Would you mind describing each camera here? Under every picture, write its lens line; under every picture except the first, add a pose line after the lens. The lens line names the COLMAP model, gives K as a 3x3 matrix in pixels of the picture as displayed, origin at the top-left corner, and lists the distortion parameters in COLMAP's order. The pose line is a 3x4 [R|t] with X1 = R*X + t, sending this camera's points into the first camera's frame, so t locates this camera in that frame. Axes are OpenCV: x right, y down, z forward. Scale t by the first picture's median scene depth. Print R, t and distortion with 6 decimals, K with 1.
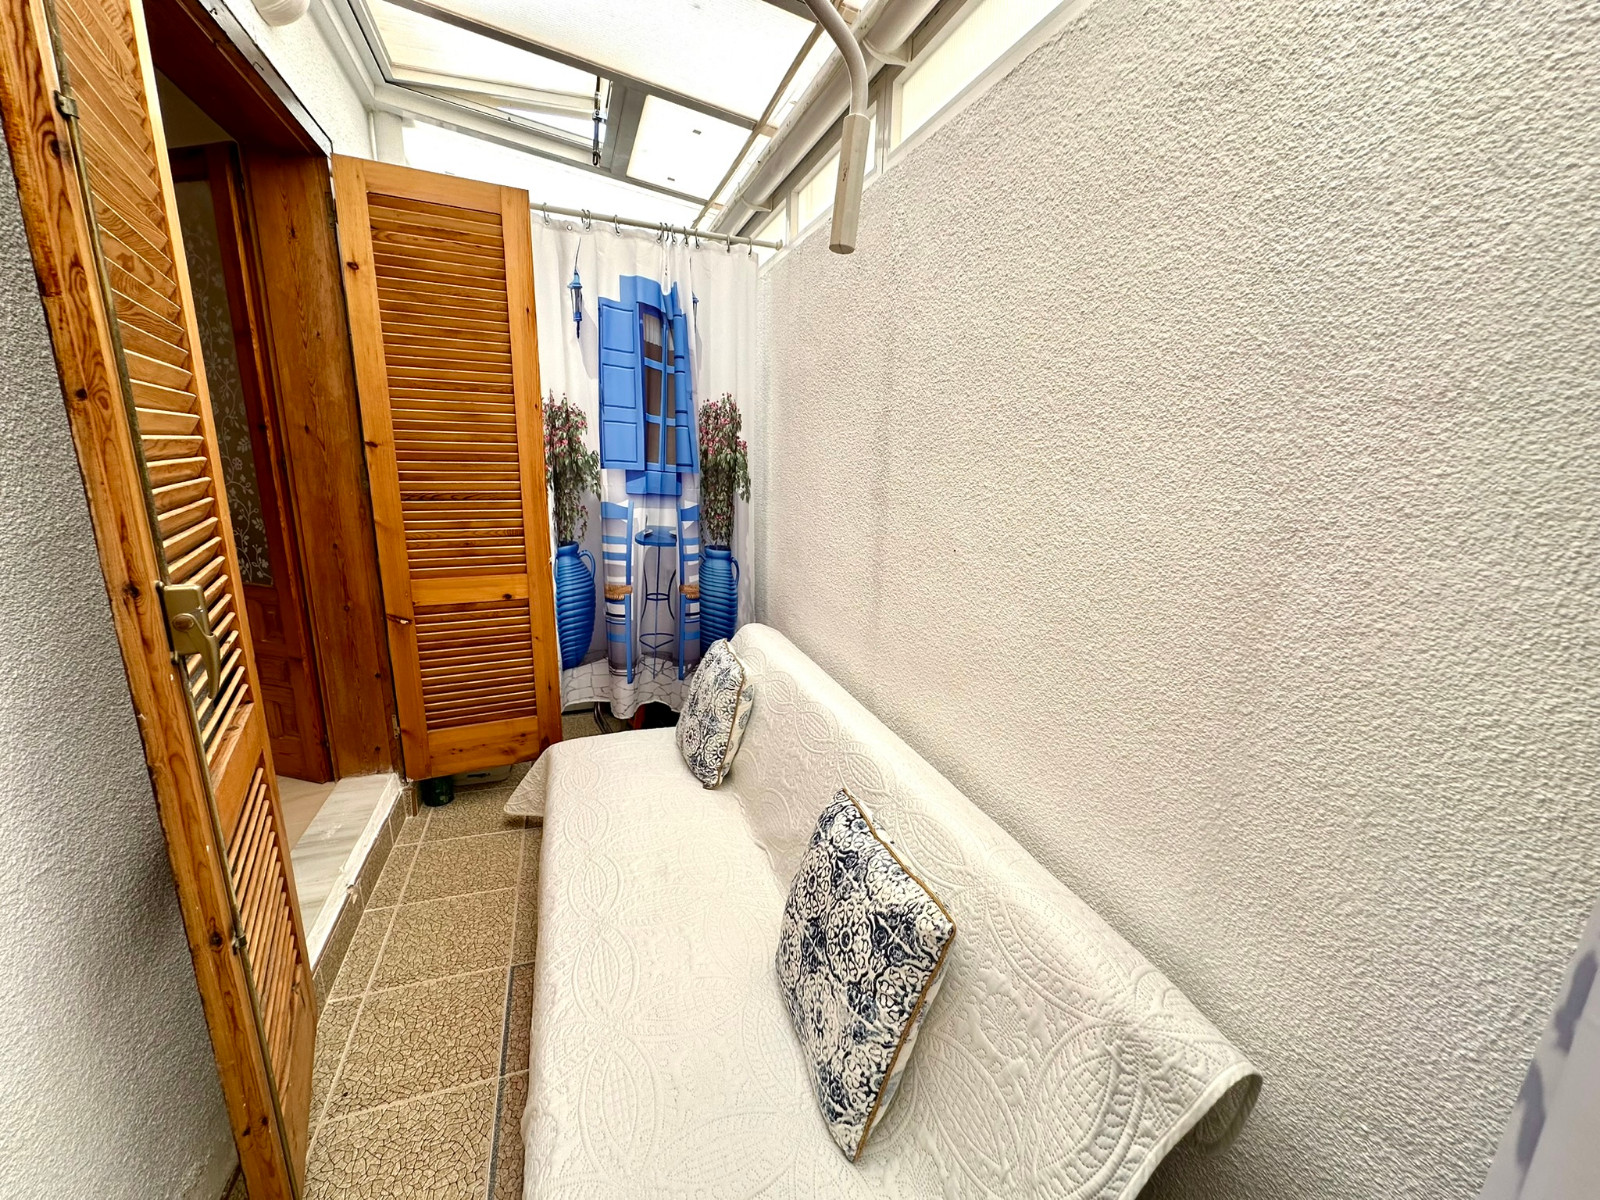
lens RADIAL K [[641.0, 0, 800.3], [0, 641.0, 599.1], [0, 0, 1]] dist [-0.000425, 0.000335]
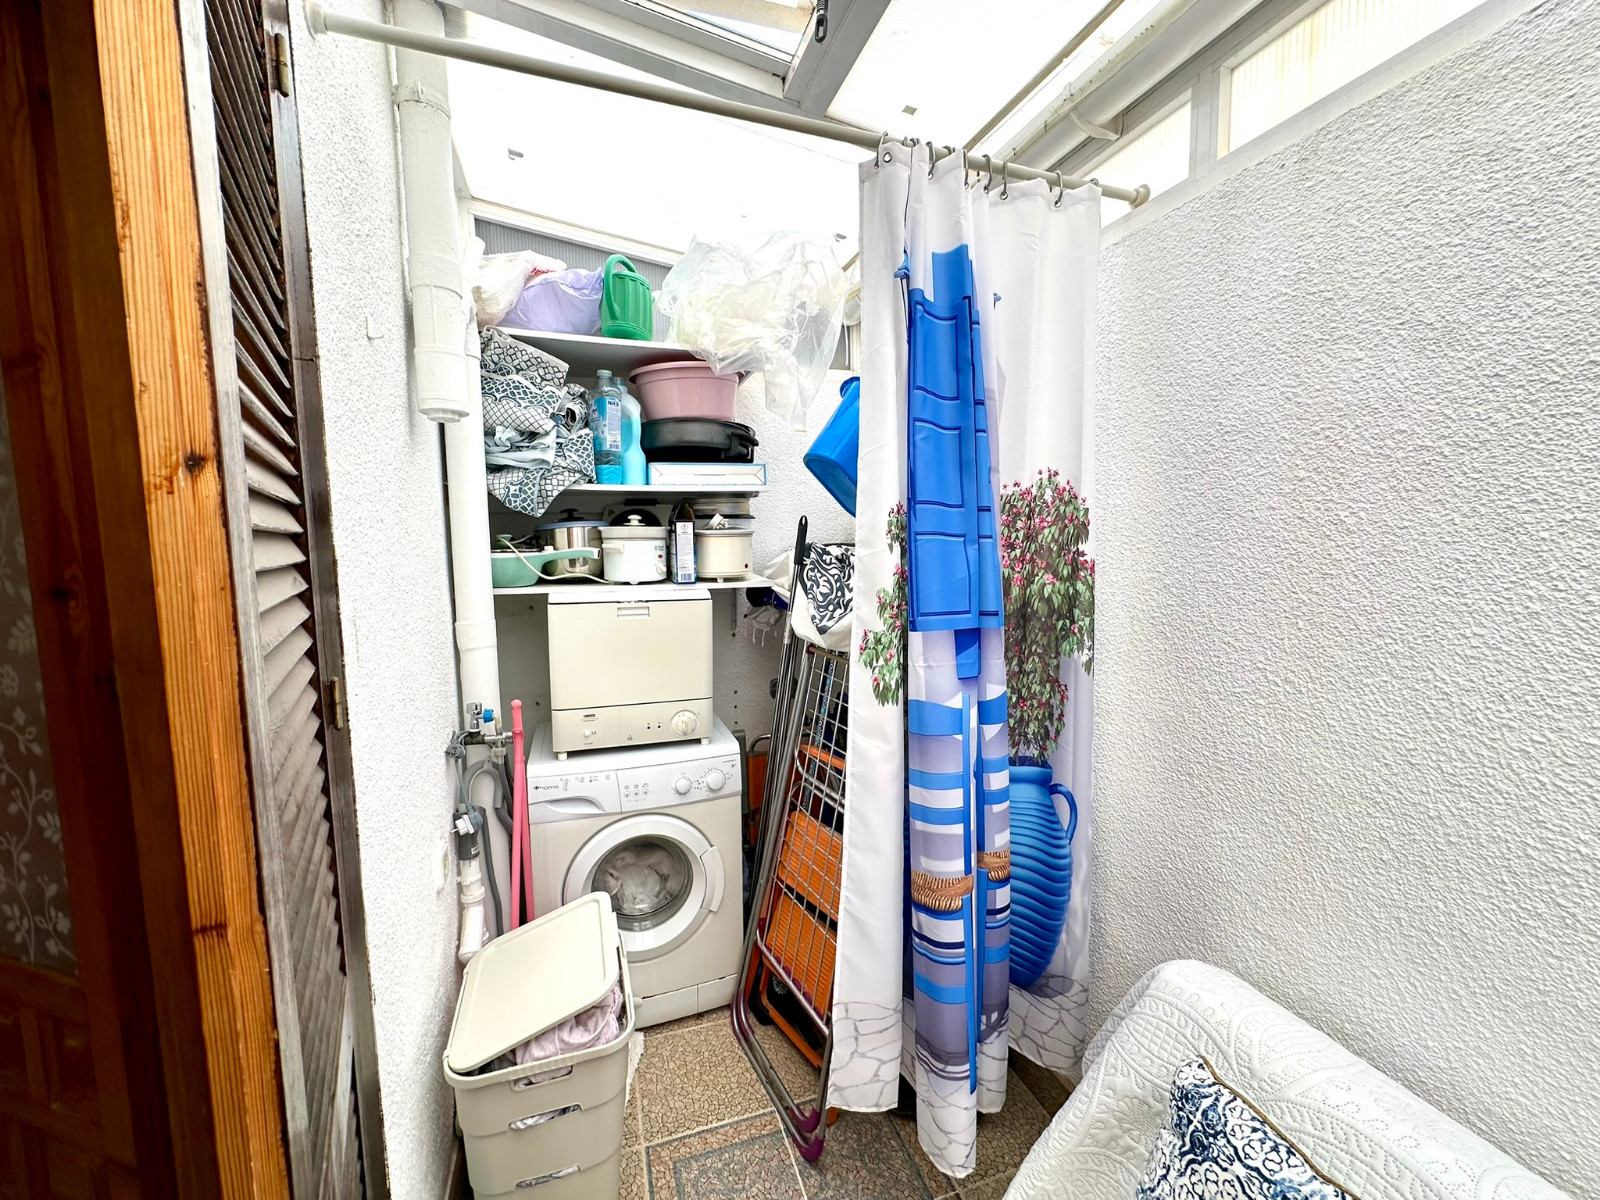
lens RADIAL K [[641.0, 0, 800.3], [0, 641.0, 599.1], [0, 0, 1]] dist [-0.000425, 0.000335]
pose [[0.999187, -0.040167, -0.003334, -0.318051], [0.039369, 0.990363, -0.132779, -0.157769], [0.008635, 0.132540, 0.991140, 0.501617]]
